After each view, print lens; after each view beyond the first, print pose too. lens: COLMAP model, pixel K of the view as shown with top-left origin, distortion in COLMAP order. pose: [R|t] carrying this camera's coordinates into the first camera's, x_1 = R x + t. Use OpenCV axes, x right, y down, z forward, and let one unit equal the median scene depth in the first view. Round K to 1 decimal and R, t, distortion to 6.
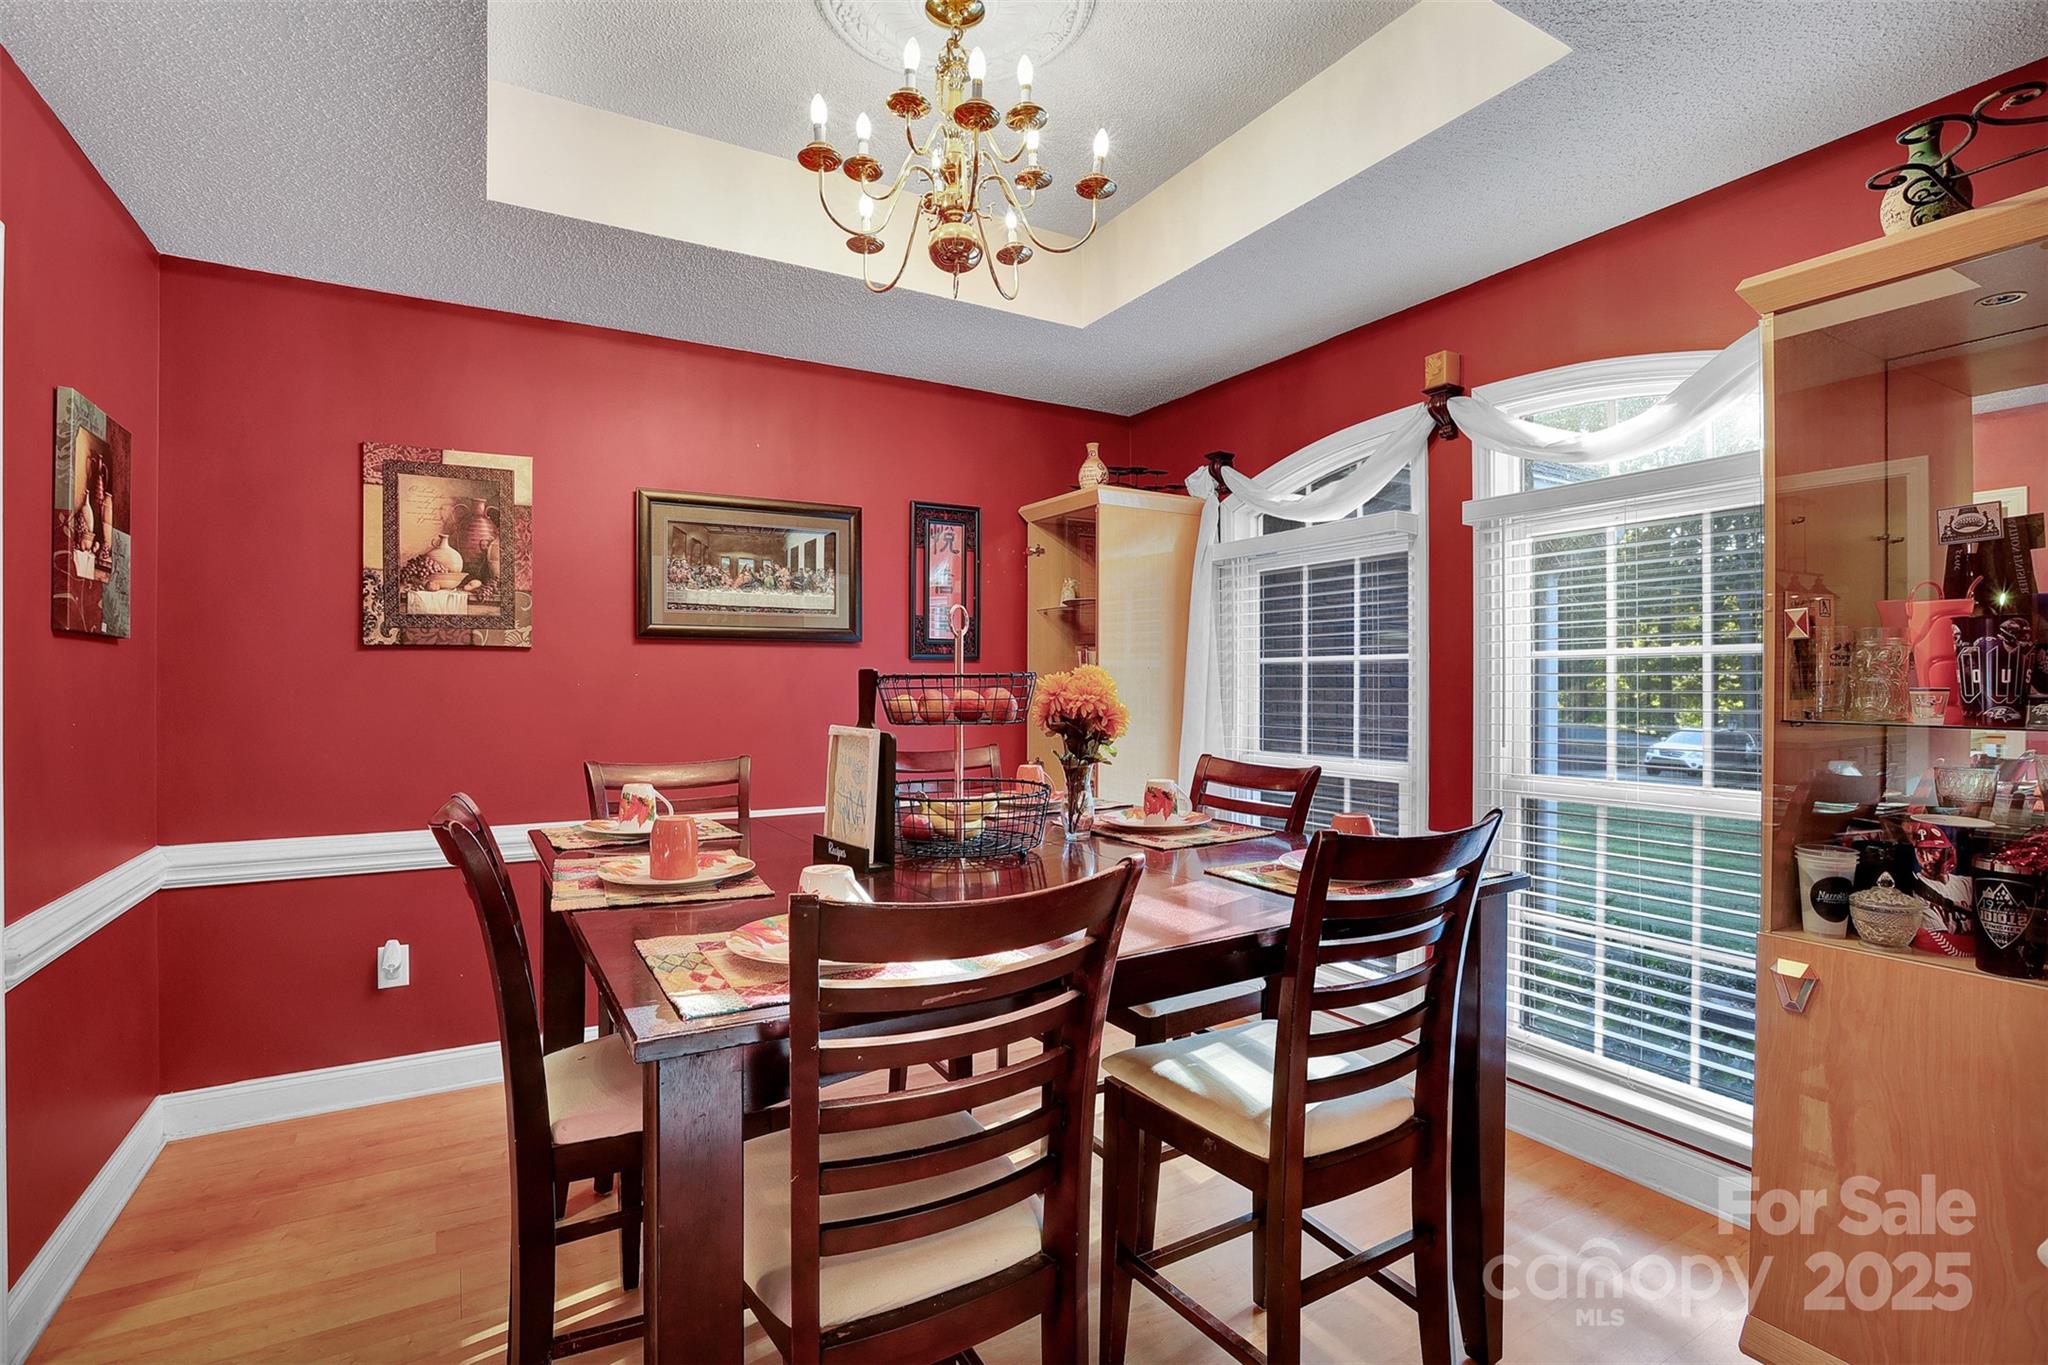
lens RADIAL K [[972.1, 0, 1012.2], [0, 972.1, 680.3], [0, 0, 1]] dist [-0.053795, 0.000579]
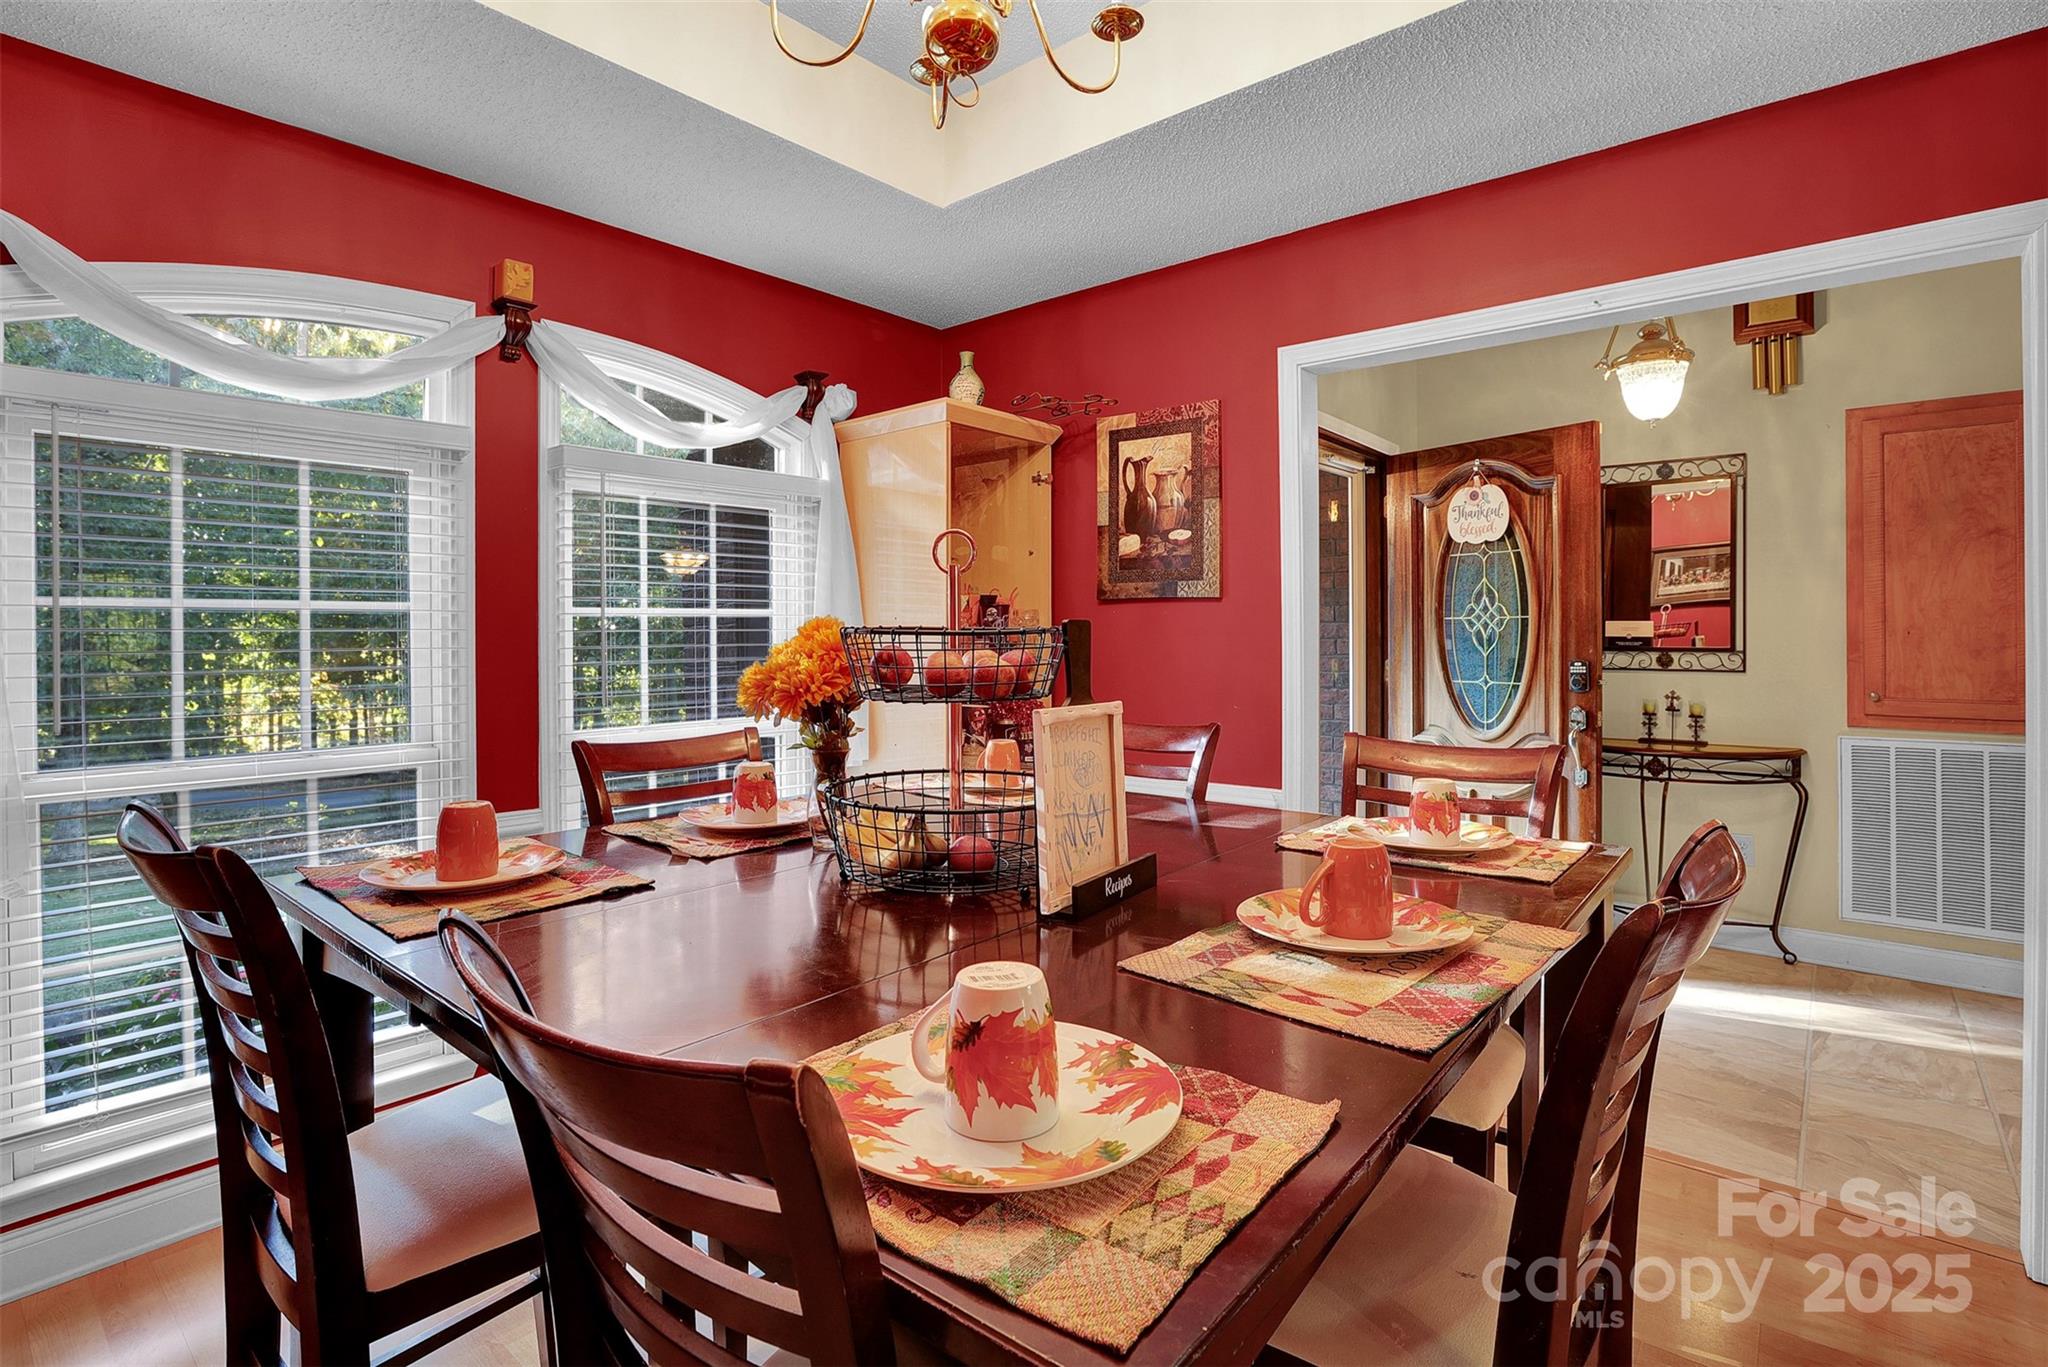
lens RADIAL K [[953.3, 0, 1091.3], [0, 953.3, 633.3], [0, 0, 1]] dist [-0.052405, 0.000314]
pose [[-0.351934, 0.006315, 0.936004, -0.617852], [0.007474, 0.999964, -0.003936, 0.004138], [-0.935995, 0.005611, -0.351968, 0.961278]]
